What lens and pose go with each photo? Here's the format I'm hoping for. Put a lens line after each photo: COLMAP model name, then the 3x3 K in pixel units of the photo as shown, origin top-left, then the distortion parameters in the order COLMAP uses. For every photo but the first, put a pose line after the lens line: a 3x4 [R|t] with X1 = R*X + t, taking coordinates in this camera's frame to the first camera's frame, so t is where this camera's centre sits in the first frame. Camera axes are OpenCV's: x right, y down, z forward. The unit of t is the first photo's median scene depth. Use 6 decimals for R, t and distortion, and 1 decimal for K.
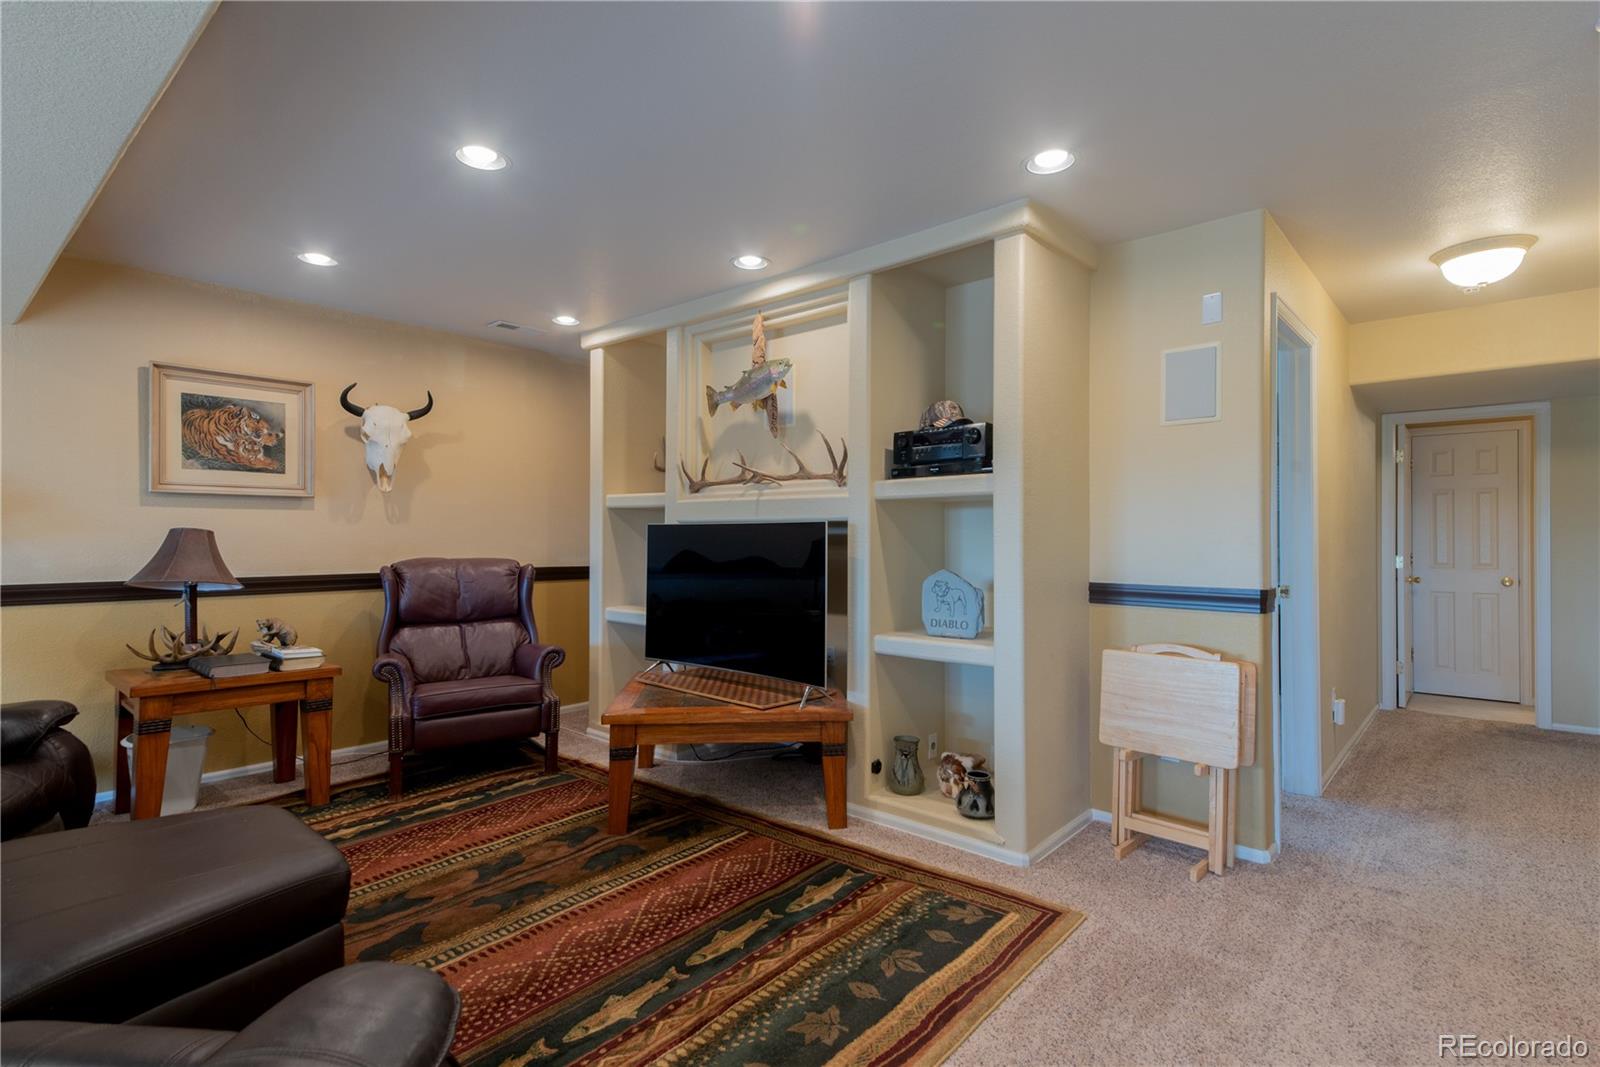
lens RADIAL K [[778.1, 0, 800.0], [0, 778.1, 533.5], [0, 0, 1]] dist [0.088589, -0.048501]
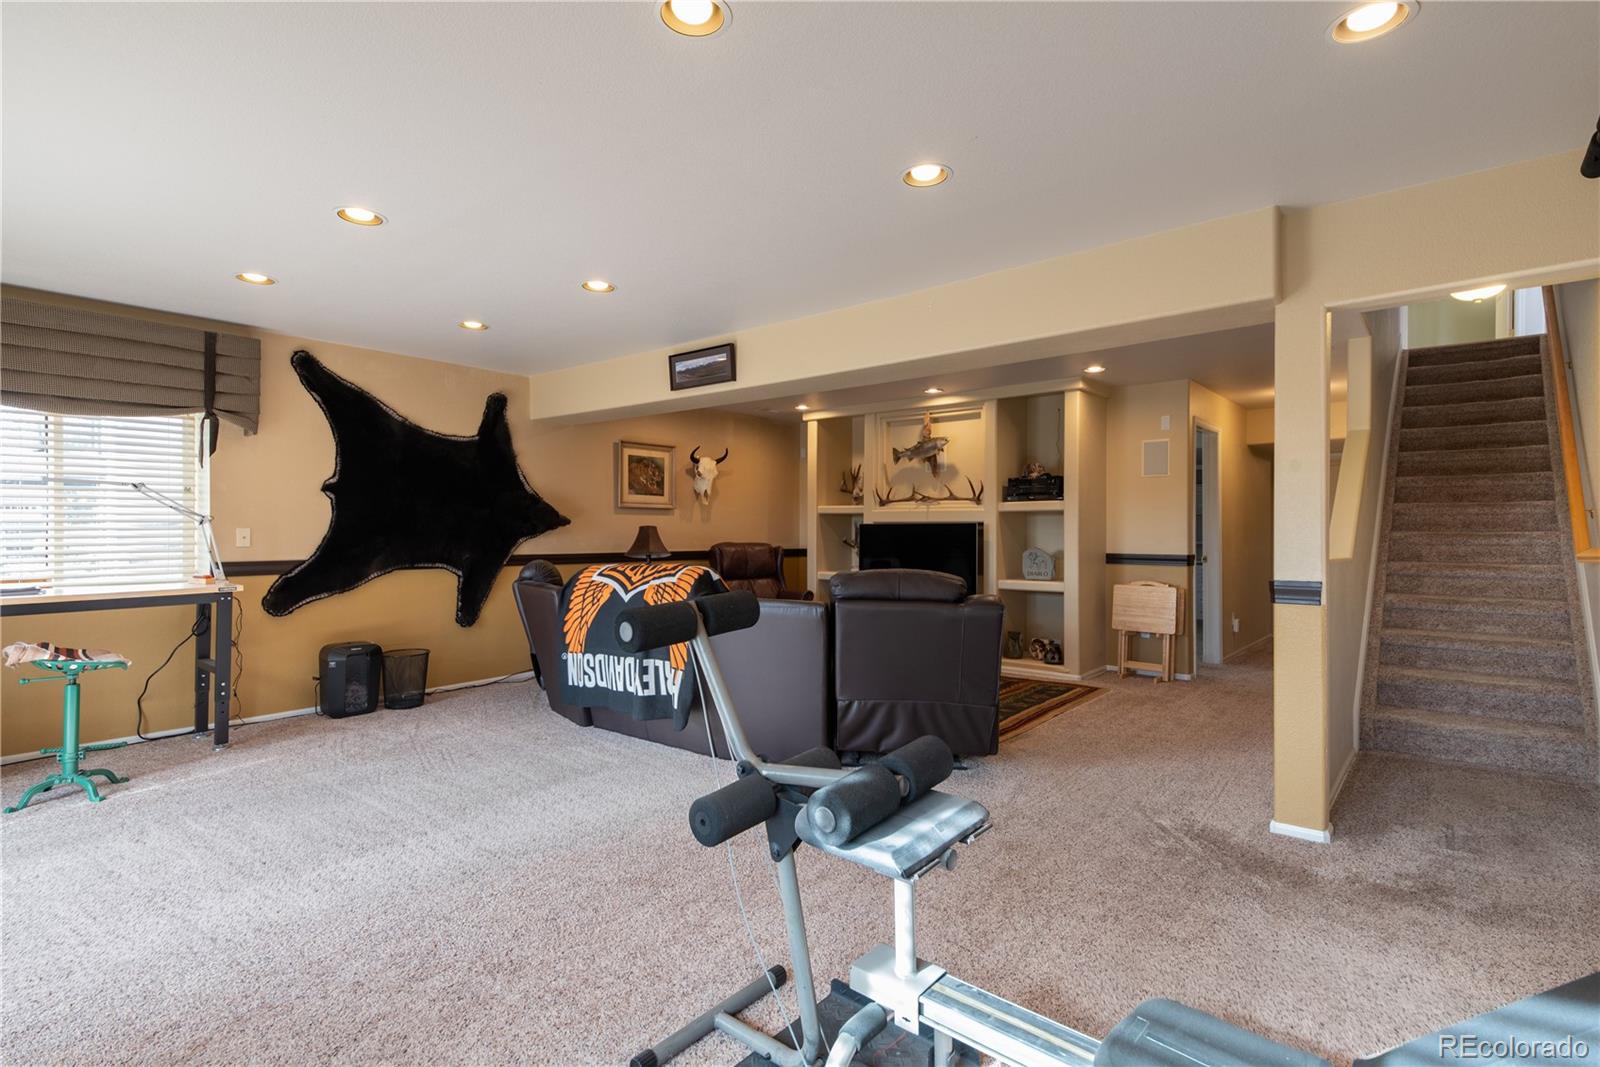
lens RADIAL K [[780.6, 0, 800.0], [0, 780.6, 533.5], [0, 0, 1]] dist [0.073871, -0.000085]
pose [[0.999614, 0.000865, 0.027770, -0.438404], [-0.000999, 0.999988, 0.004843, 0.002386], [-0.027766, -0.004869, 0.999603, -0.926151]]
